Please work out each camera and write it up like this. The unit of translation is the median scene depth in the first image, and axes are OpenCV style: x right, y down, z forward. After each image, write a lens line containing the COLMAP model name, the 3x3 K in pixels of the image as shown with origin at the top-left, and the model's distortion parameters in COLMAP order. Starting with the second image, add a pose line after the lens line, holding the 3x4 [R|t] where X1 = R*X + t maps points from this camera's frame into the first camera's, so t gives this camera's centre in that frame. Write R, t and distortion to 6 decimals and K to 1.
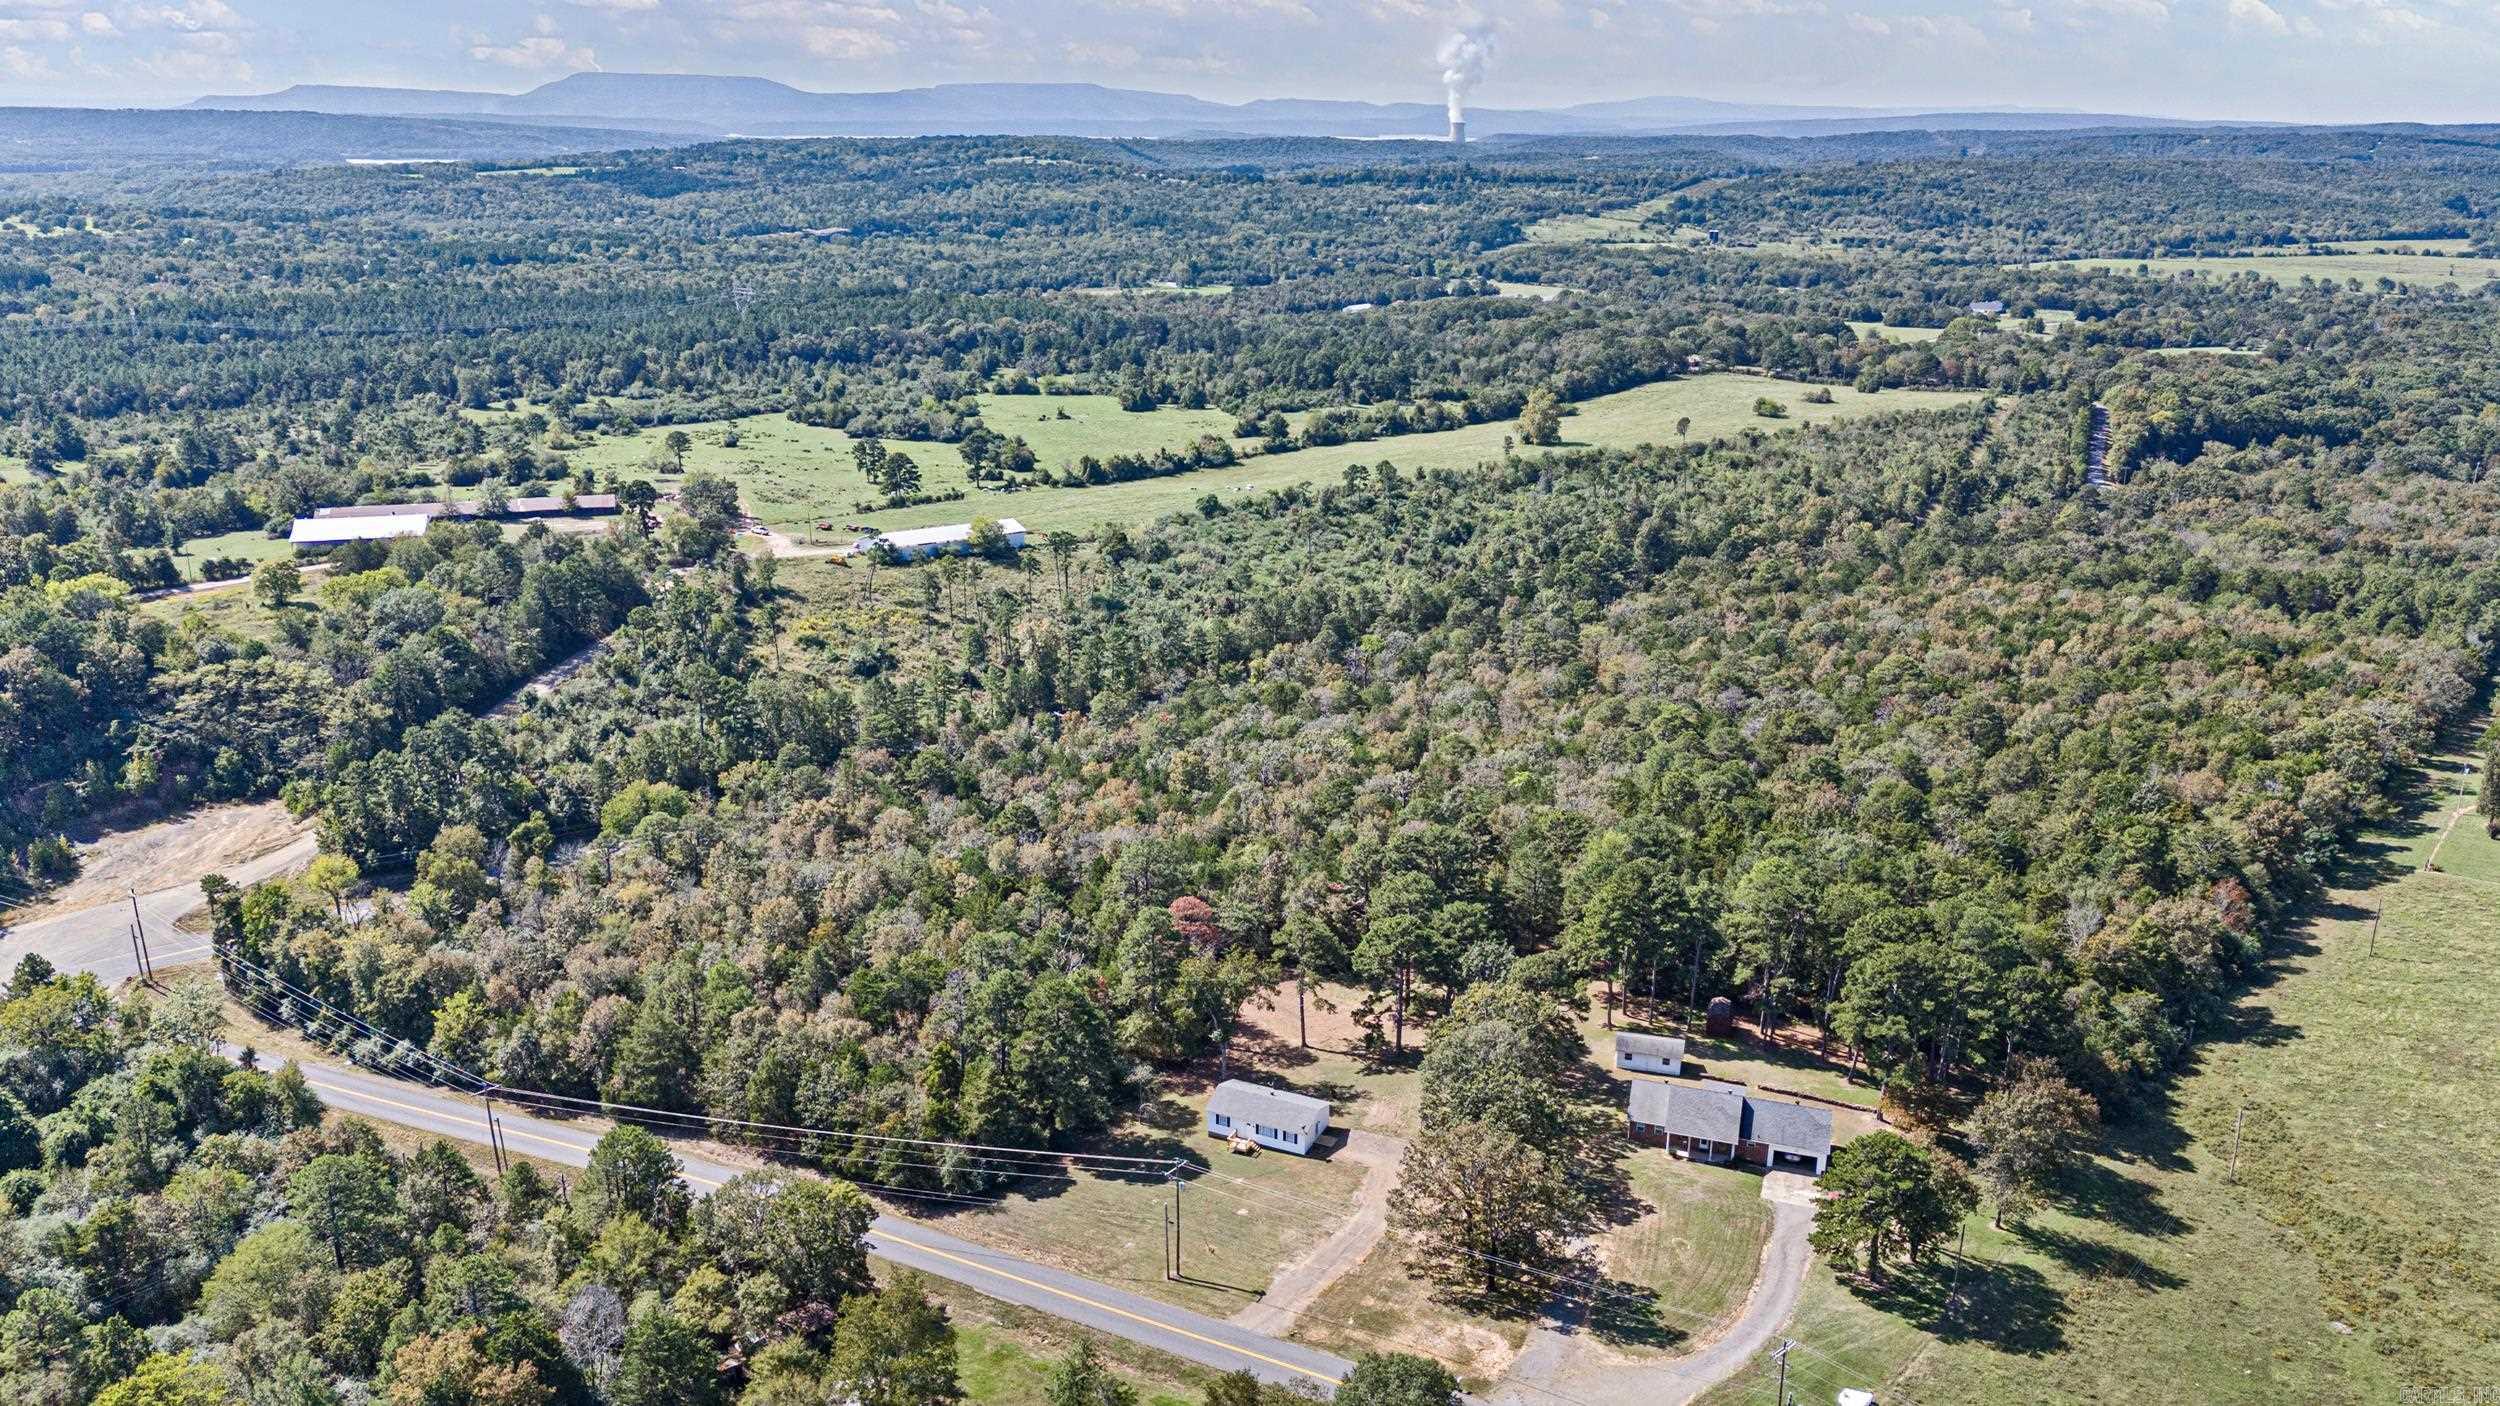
lens RADIAL K [[1835.1, 0, 1250.0], [0, 1835.1, 703.0], [0, 0, 1]] dist [0.002015, -0.004590]
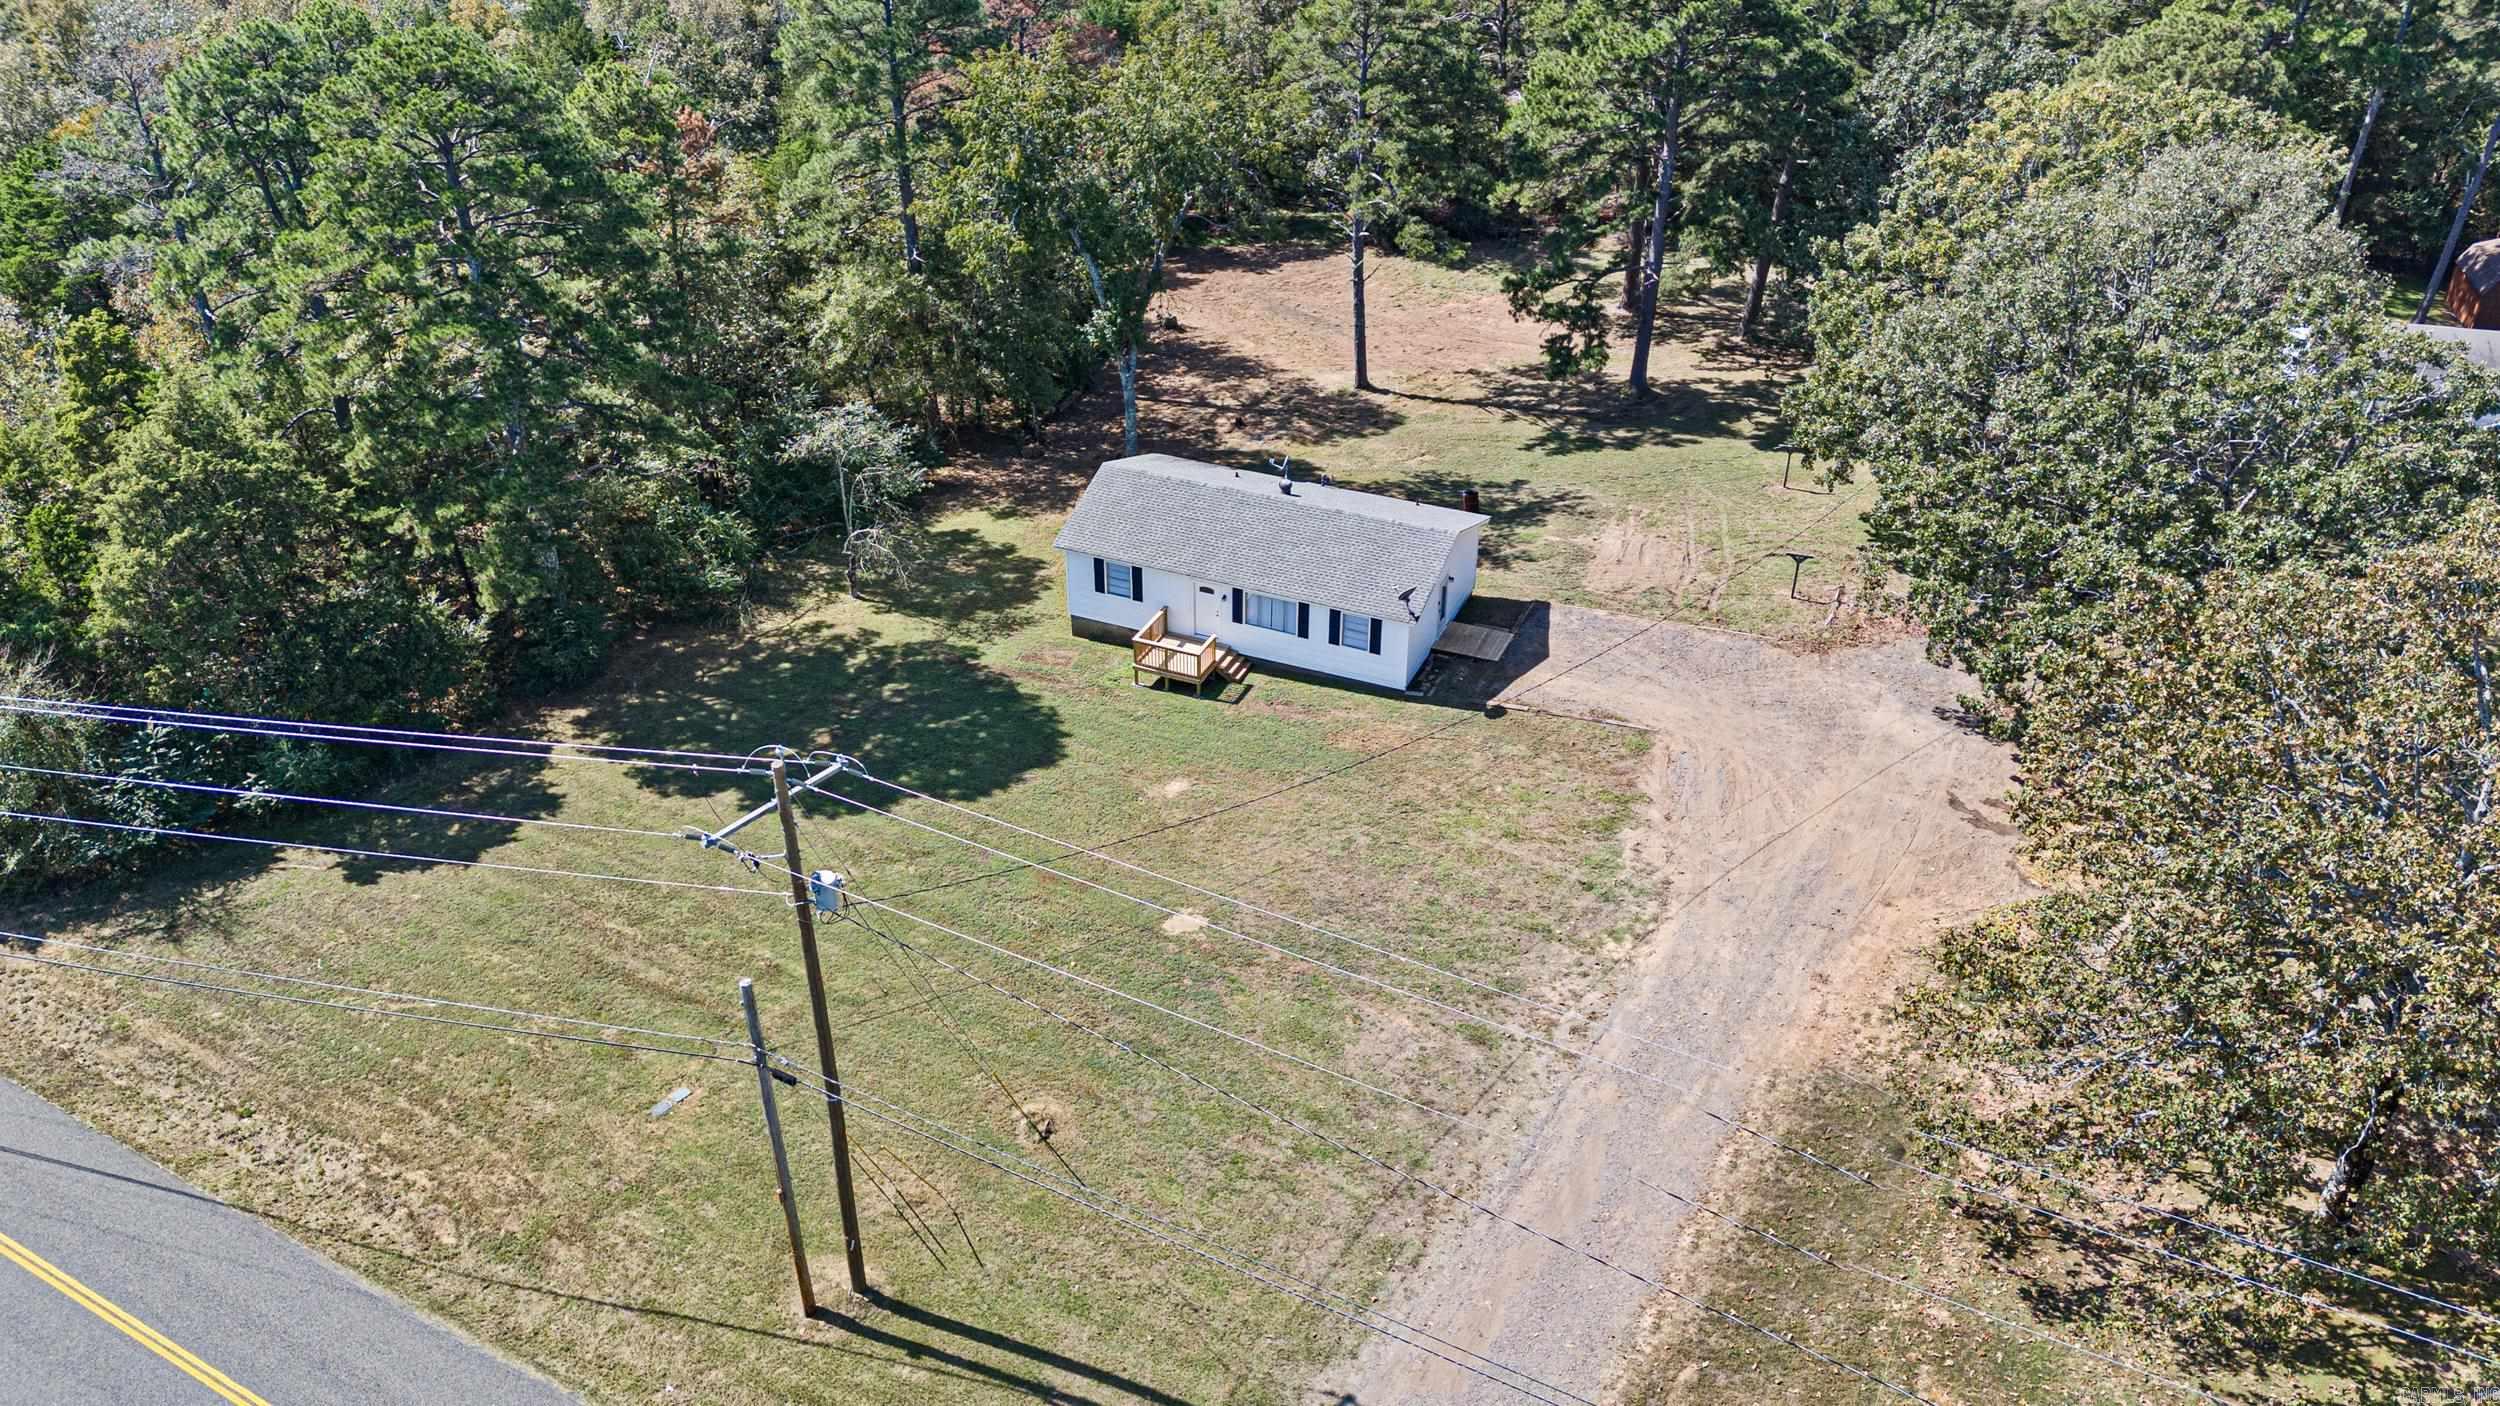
lens RADIAL K [[1835.1, 0, 1250.0], [0, 1835.1, 703.0], [0, 0, 1]] dist [0.002015, -0.004590]
pose [[0.999658, -0.015719, 0.020899, -0.000132], [0.009950, 0.967695, 0.251927, 0.168077], [-0.024184, -0.251633, 0.967521, 0.691494]]
